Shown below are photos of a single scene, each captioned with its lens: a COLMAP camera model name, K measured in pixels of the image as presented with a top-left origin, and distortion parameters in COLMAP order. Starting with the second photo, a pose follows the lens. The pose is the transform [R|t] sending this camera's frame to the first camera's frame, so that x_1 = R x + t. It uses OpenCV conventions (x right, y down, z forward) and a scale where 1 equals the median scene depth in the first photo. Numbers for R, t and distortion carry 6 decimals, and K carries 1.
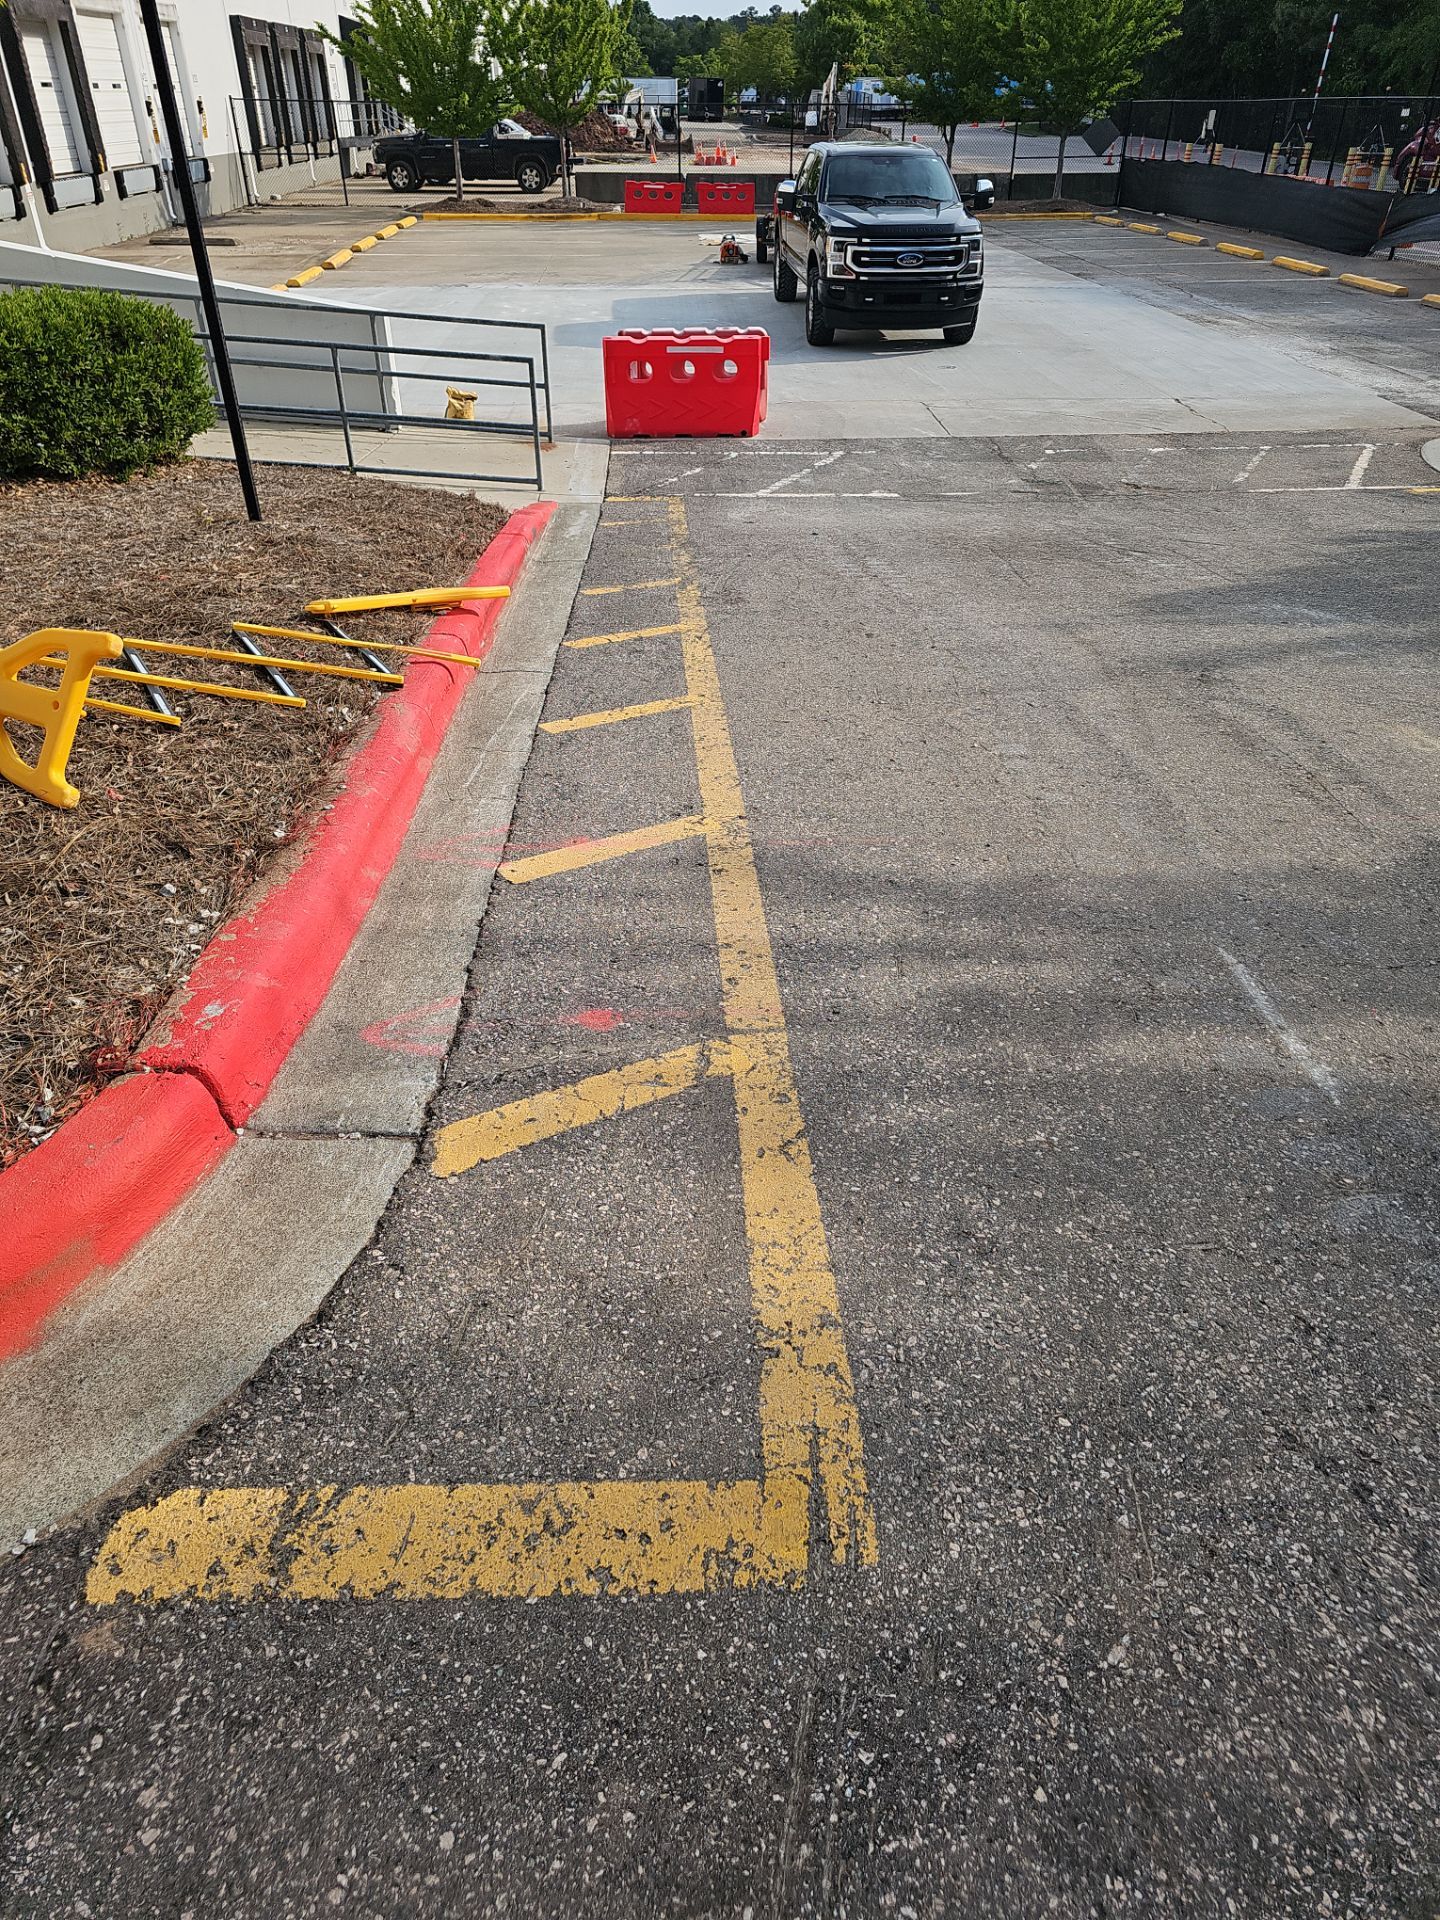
lens RADIAL K [[1285.1, 0, 714.7], [0, 1285.1, 955.5], [0, 0, 1]] dist [0.034073, -0.016236]
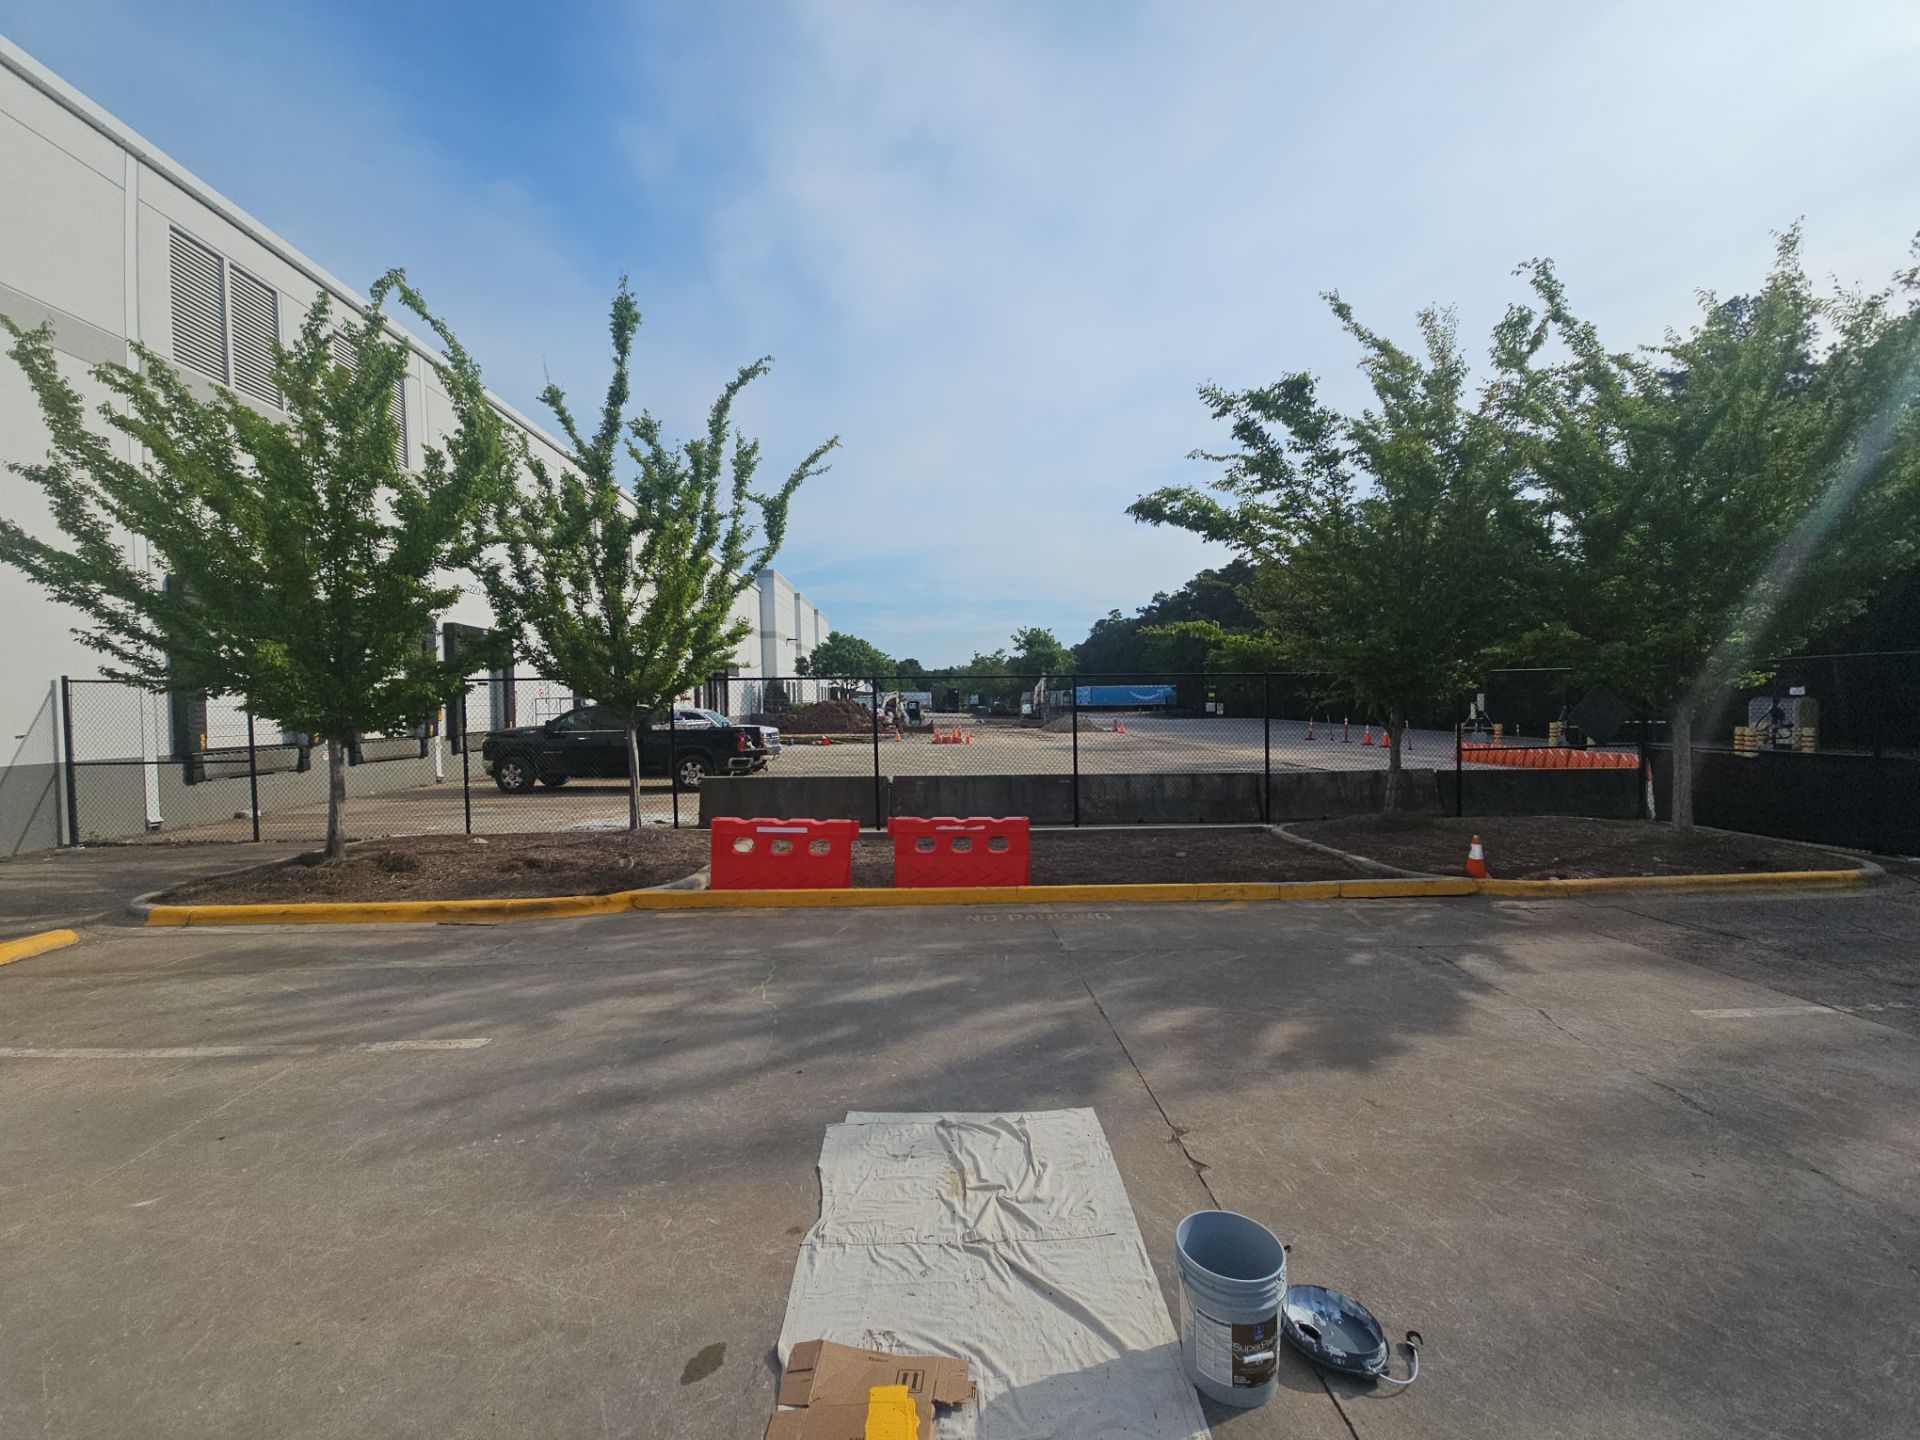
lens RADIAL K [[787.3, 0, 959.8], [0, 787.3, 729.1], [0, 0, 1]] dist [0.004051, -0.003366]
pose [[0.999905, -0.012562, 0.005611, 0.011377], [0.013639, 0.851596, -0.524021, -0.688262], [0.001804, 0.524048, 0.851687, 1.088196]]
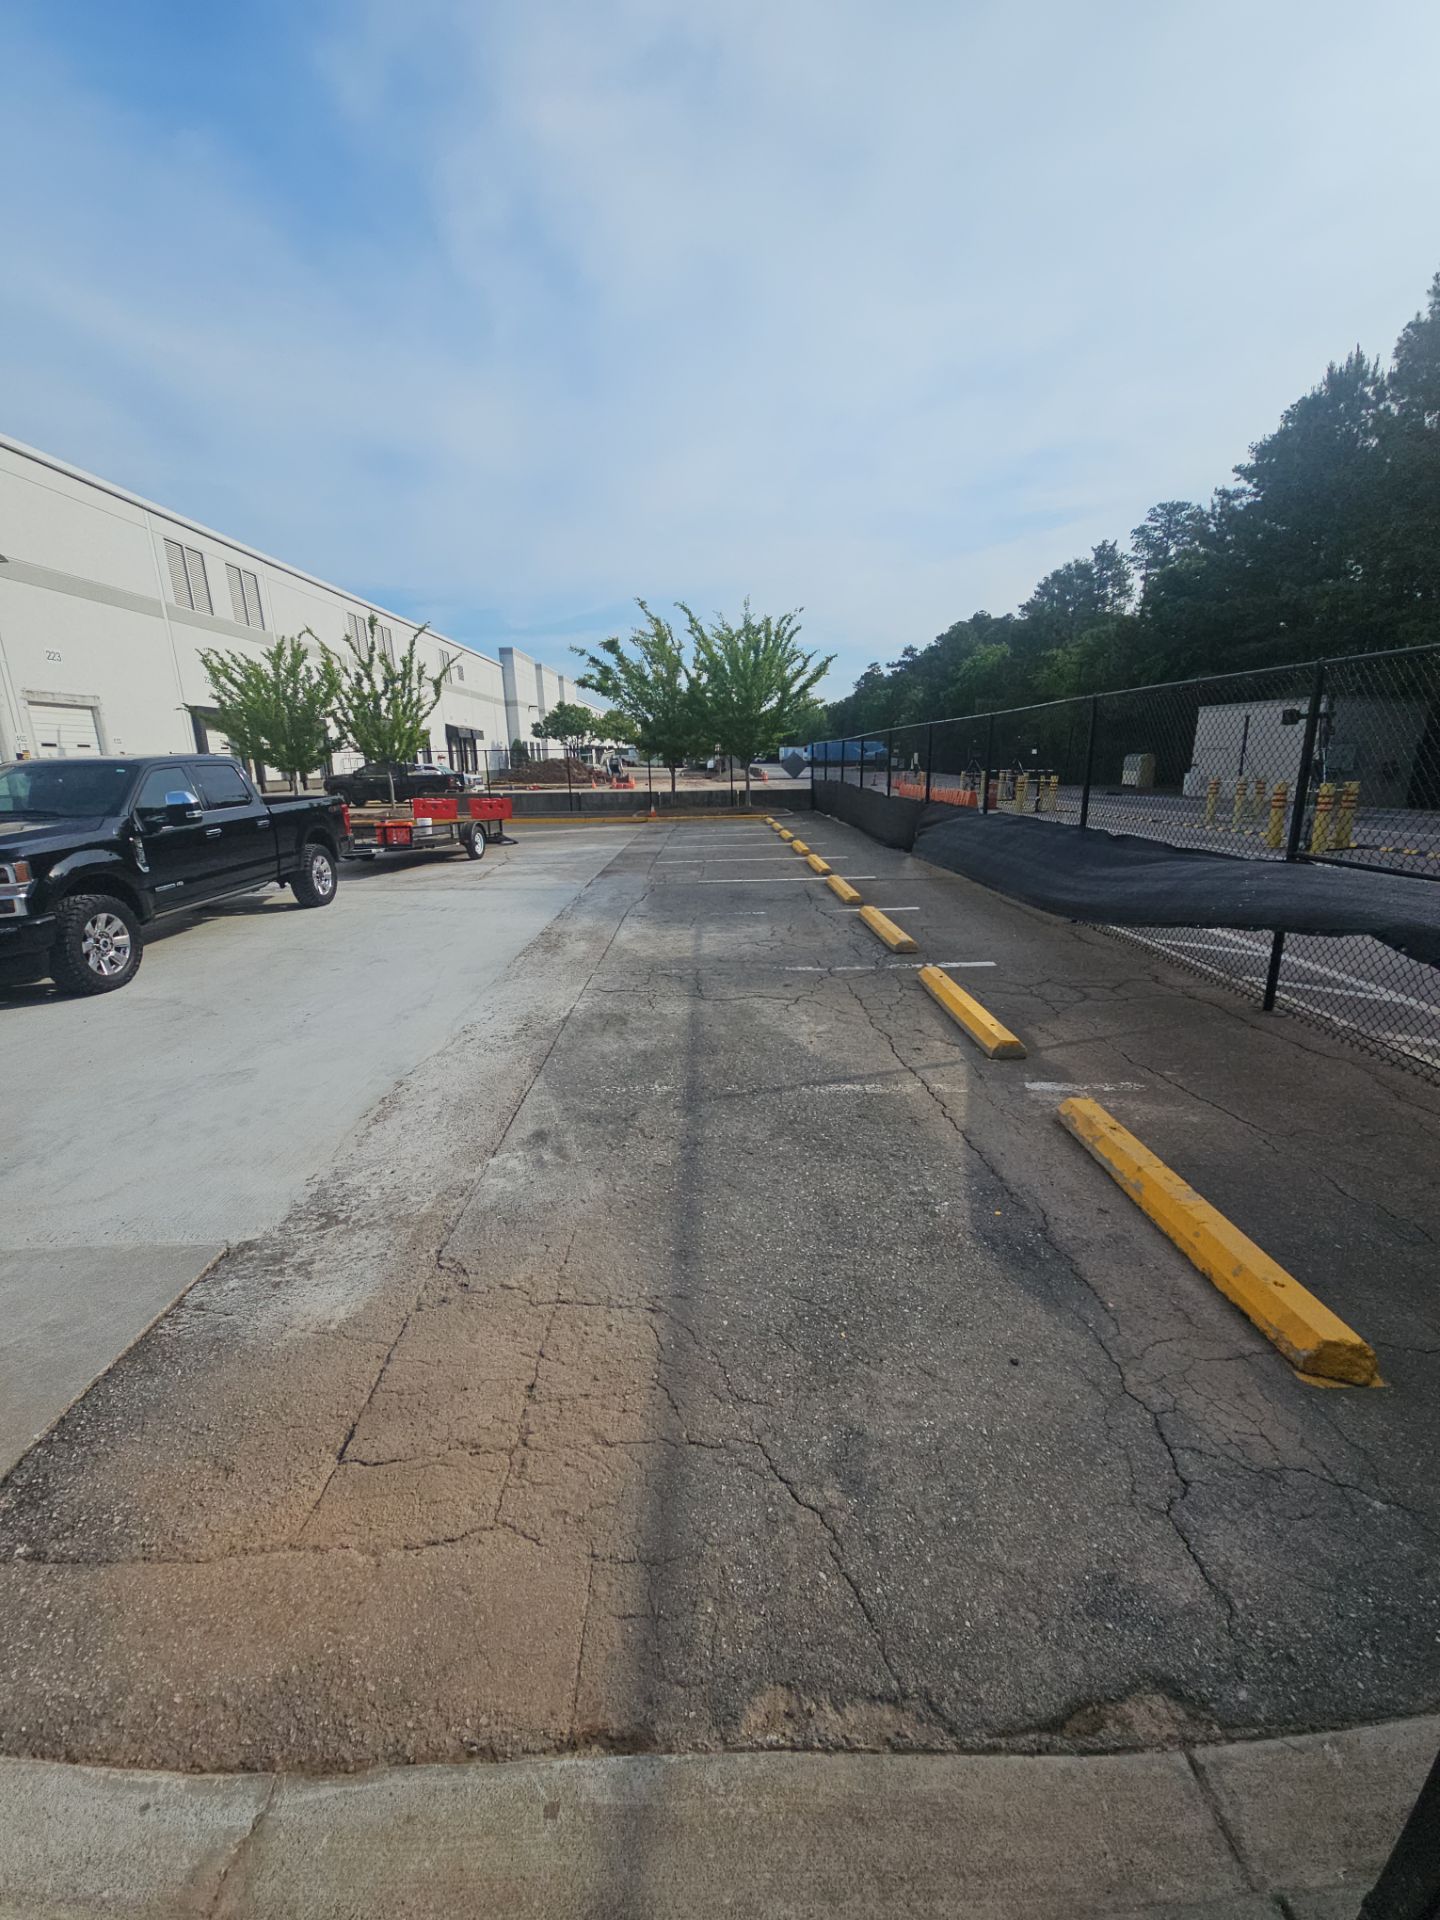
lens RADIAL K [[787.3, 0, 717.5], [0, 787.3, 965.0], [0, 0, 1]] dist [0.004051, -0.003366]
pose [[0.999272, -0.008097, -0.037280, 0.380756], [-0.004381, 0.946394, -0.322986, -0.246880], [0.037897, 0.322914, 0.945669, 0.425763]]
